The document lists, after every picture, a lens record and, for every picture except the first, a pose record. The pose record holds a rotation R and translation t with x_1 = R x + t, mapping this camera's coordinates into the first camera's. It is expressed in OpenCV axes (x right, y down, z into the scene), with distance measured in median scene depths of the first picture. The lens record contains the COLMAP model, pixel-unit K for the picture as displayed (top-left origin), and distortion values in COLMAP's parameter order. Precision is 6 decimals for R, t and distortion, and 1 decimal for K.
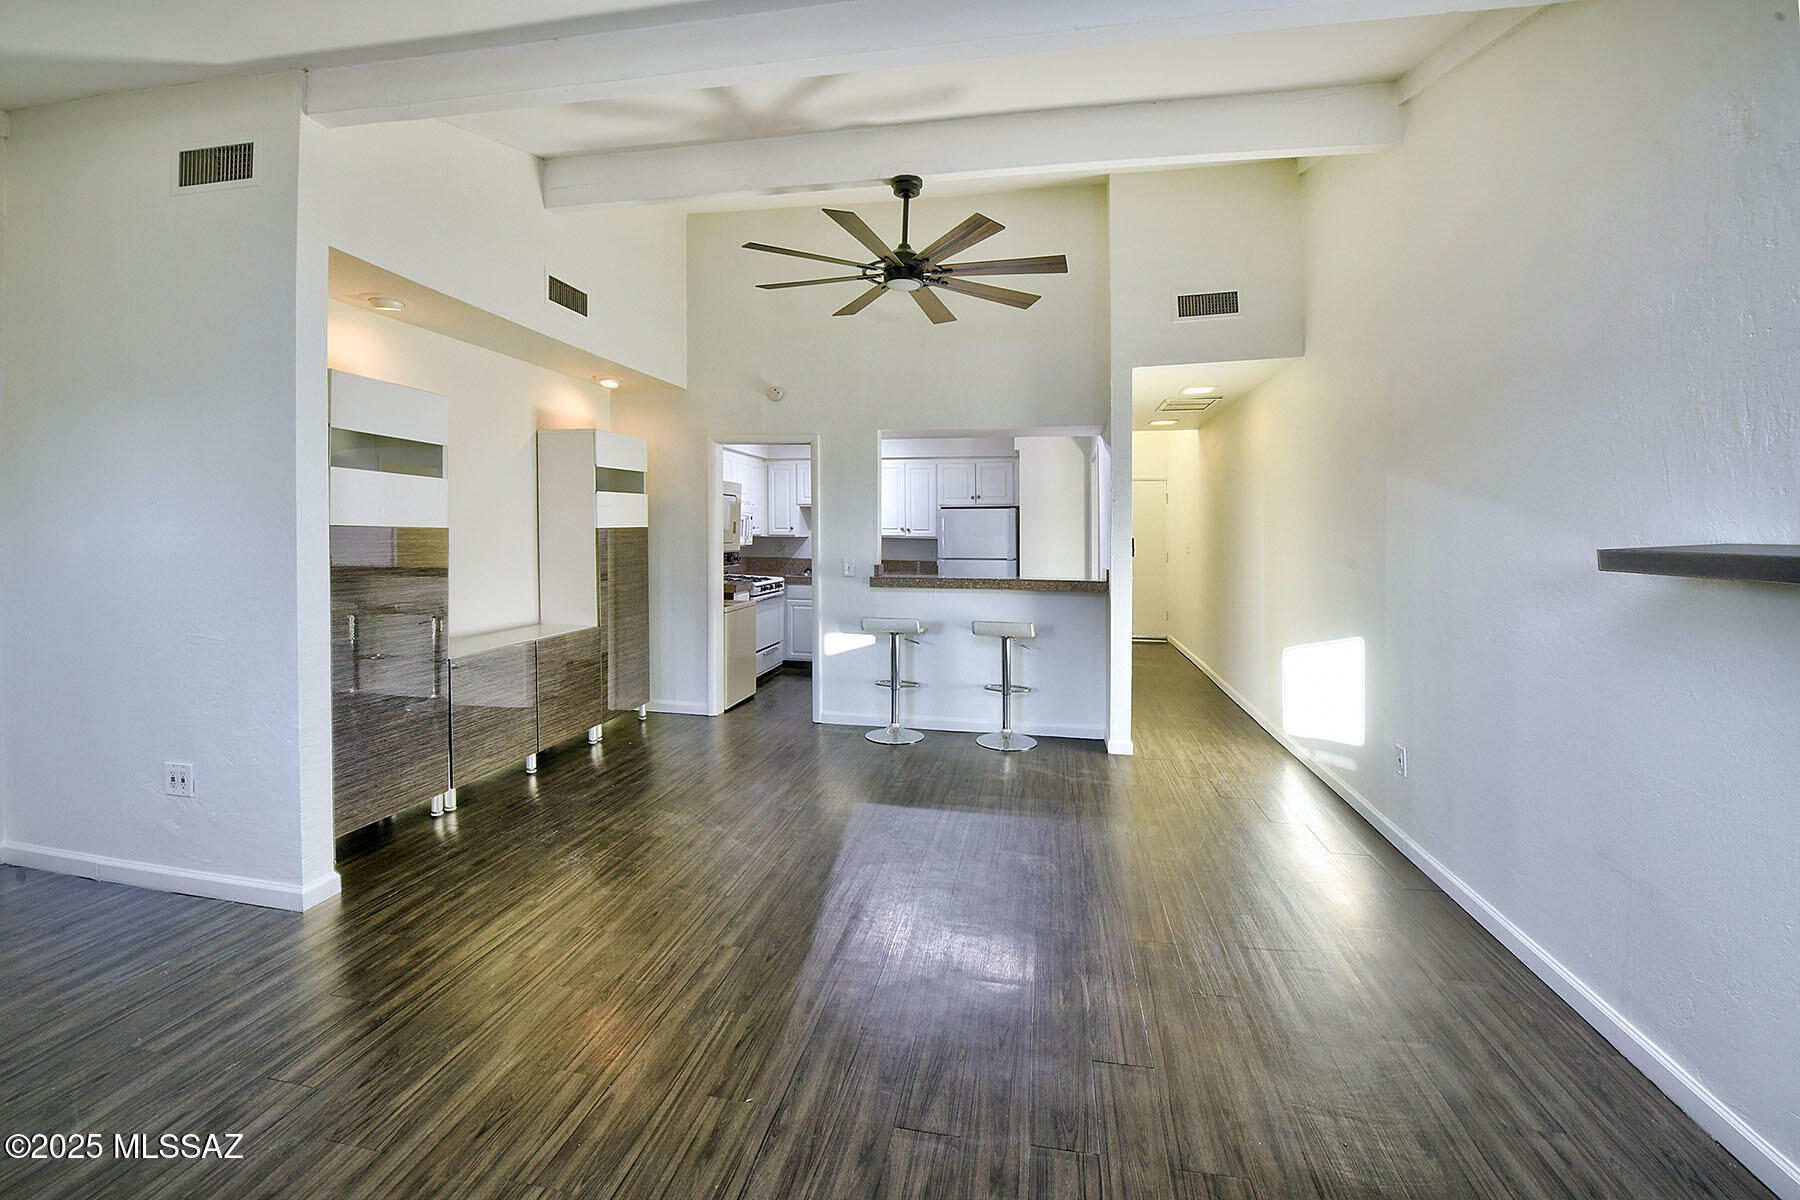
lens RADIAL K [[768.3, 0, 893.1], [0, 768.3, 518.1], [0, 0, 1]] dist [-0.001512, -0.000302]
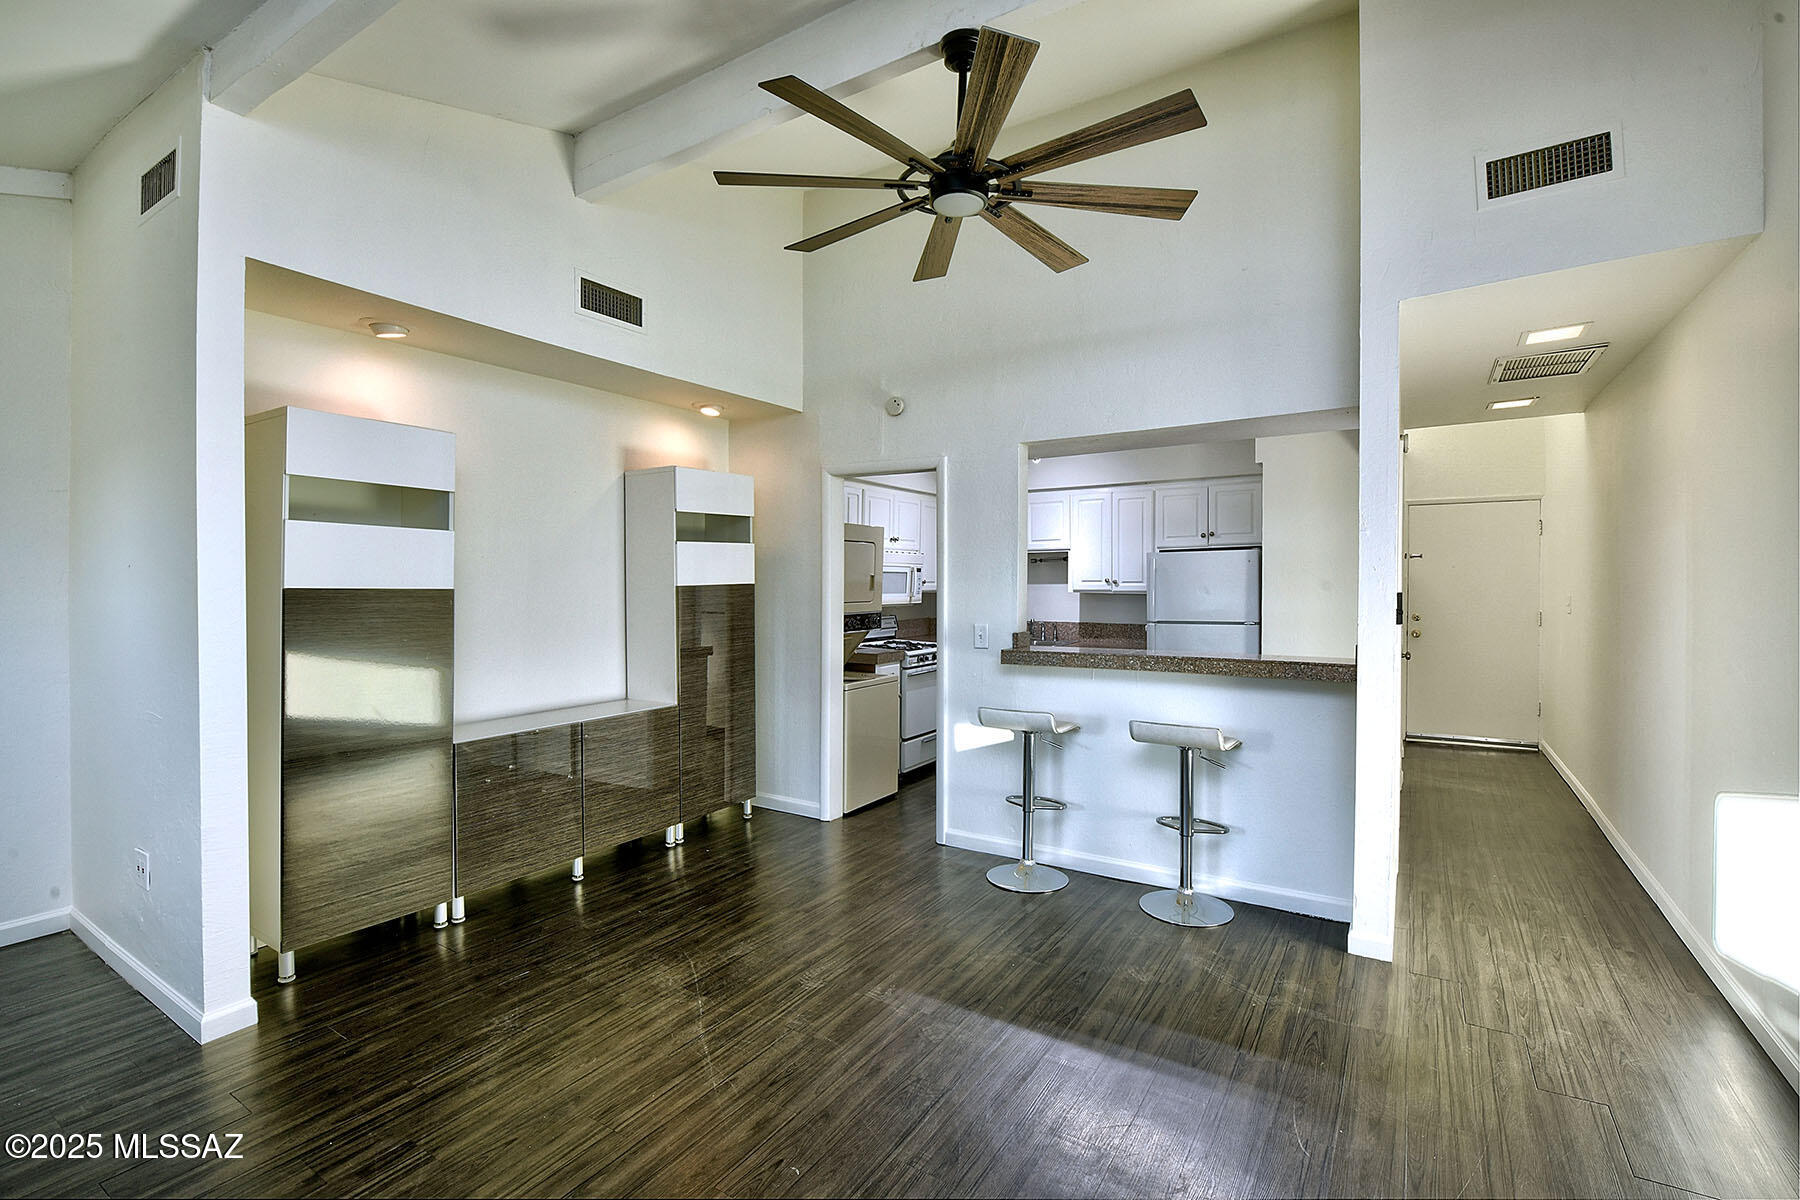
lens RADIAL K [[820.3, 0, 953.7], [0, 820.3, 588.7], [0, 0, 1]] dist [-0.008706, -0.000046]
pose [[0.936554, -0.010616, -0.350363, 0.199737], [0.019180, 0.999596, 0.020981, 0.003077], [0.349998, -0.026369, 0.936379, 0.277887]]
